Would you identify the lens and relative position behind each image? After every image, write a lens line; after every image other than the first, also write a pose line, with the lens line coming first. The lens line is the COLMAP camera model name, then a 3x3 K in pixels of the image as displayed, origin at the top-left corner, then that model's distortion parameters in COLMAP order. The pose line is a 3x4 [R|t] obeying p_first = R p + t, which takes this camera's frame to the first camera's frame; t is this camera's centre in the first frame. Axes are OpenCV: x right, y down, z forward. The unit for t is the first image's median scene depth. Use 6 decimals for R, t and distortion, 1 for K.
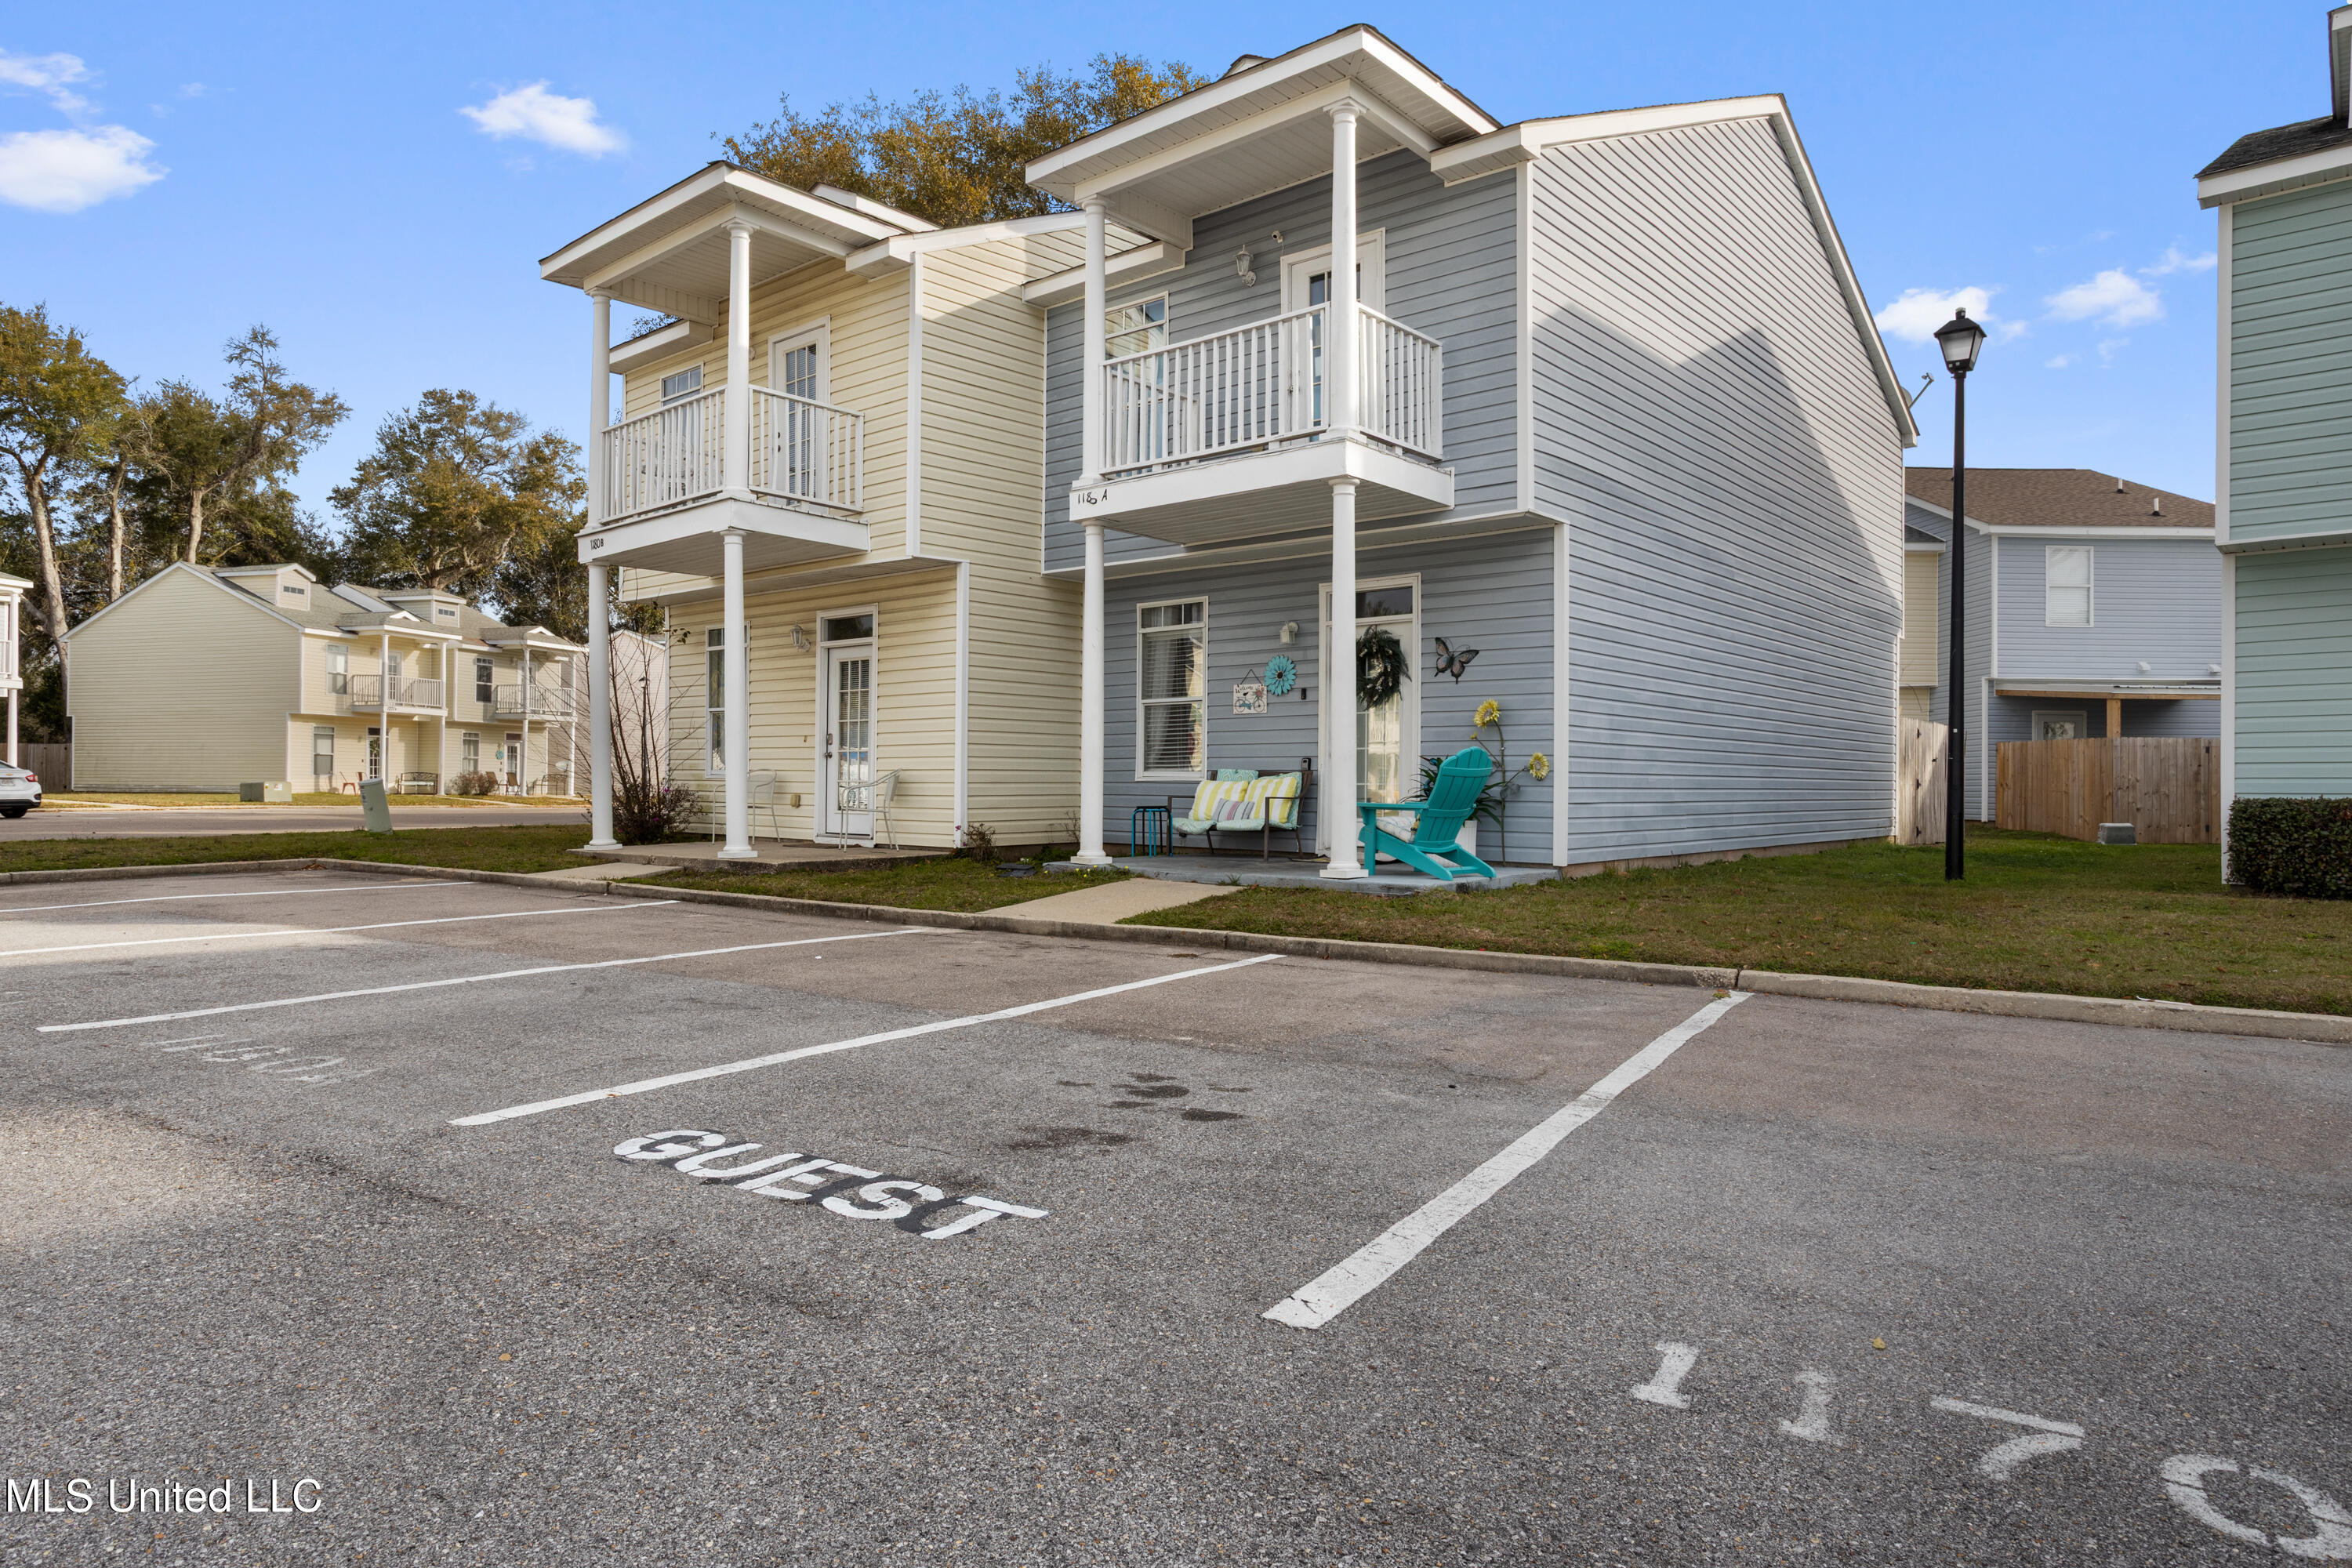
lens RADIAL K [[1415.2, 0, 1173.8], [0, 1415.2, 767.9], [0, 0, 1]] dist [-0.007989, 0.000772]
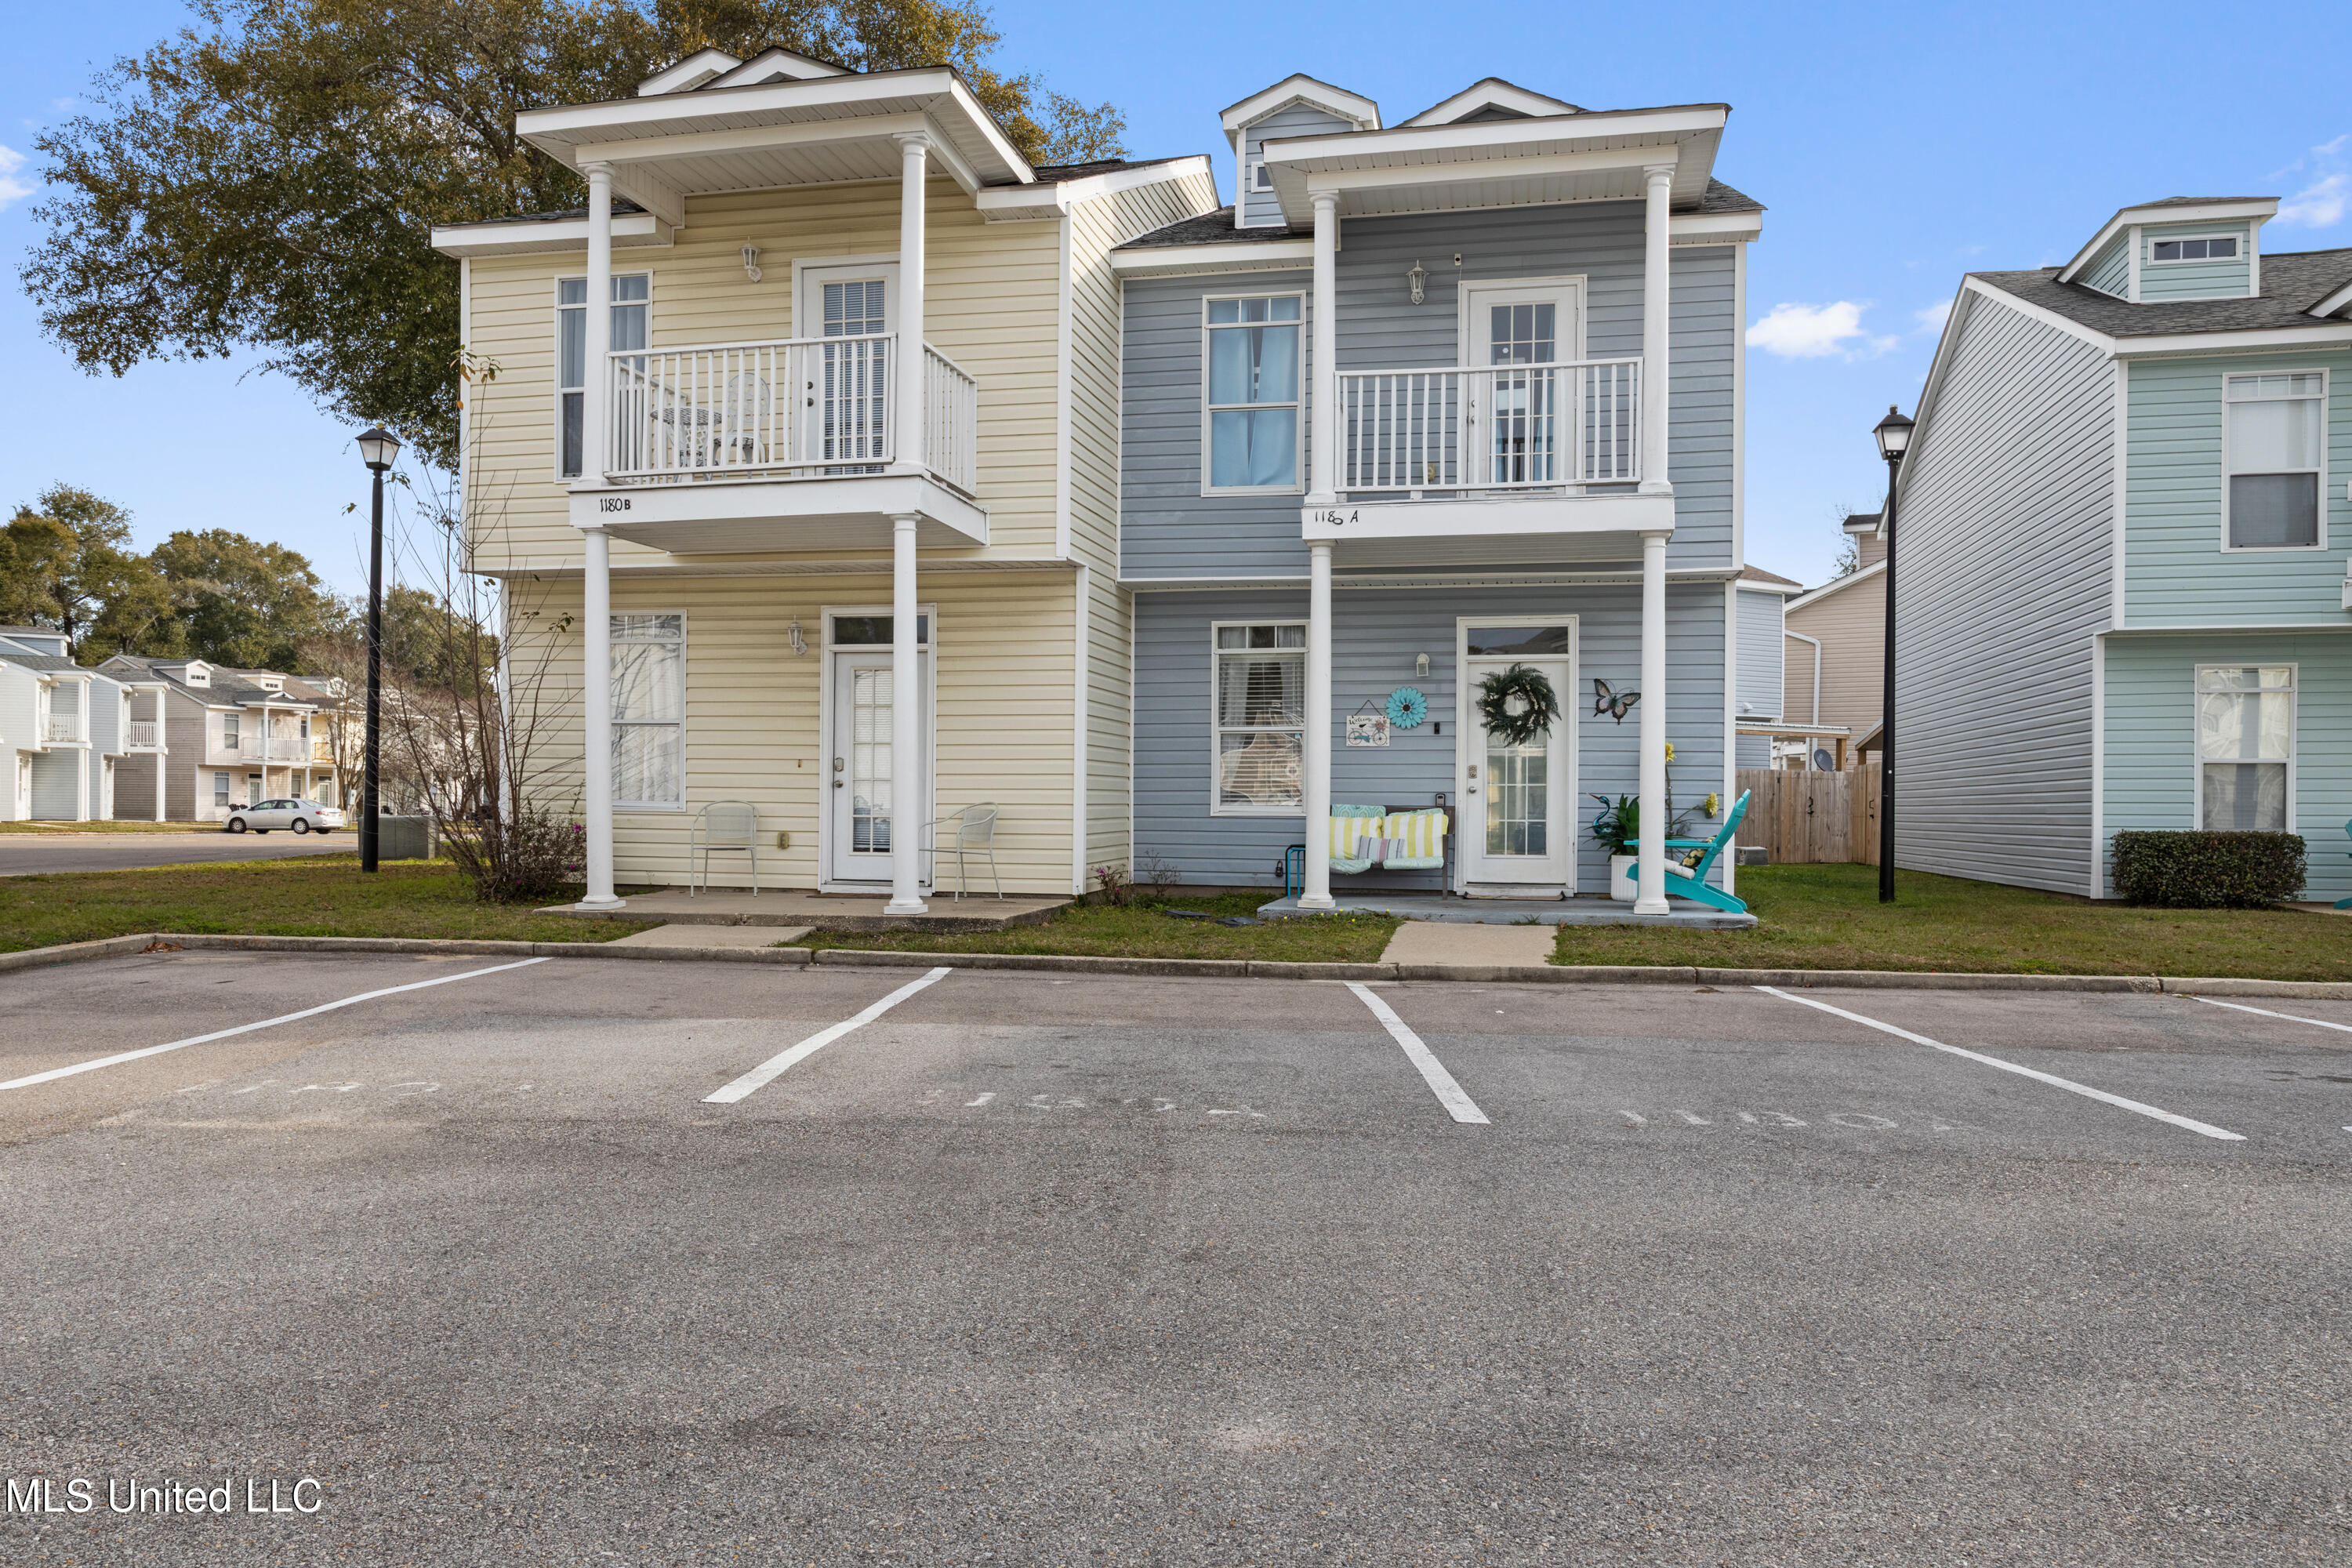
lens RADIAL K [[1705.3, 0, 1177.2], [0, 1705.3, 805.7], [0, 0, 1]] dist [0.015446, 0.003557]
pose [[0.876699, 0.000876, 0.481039, -0.632845], [-0.007704, 0.999896, 0.012221, -0.011827], [-0.480978, -0.014420, 0.876614, 0.052609]]
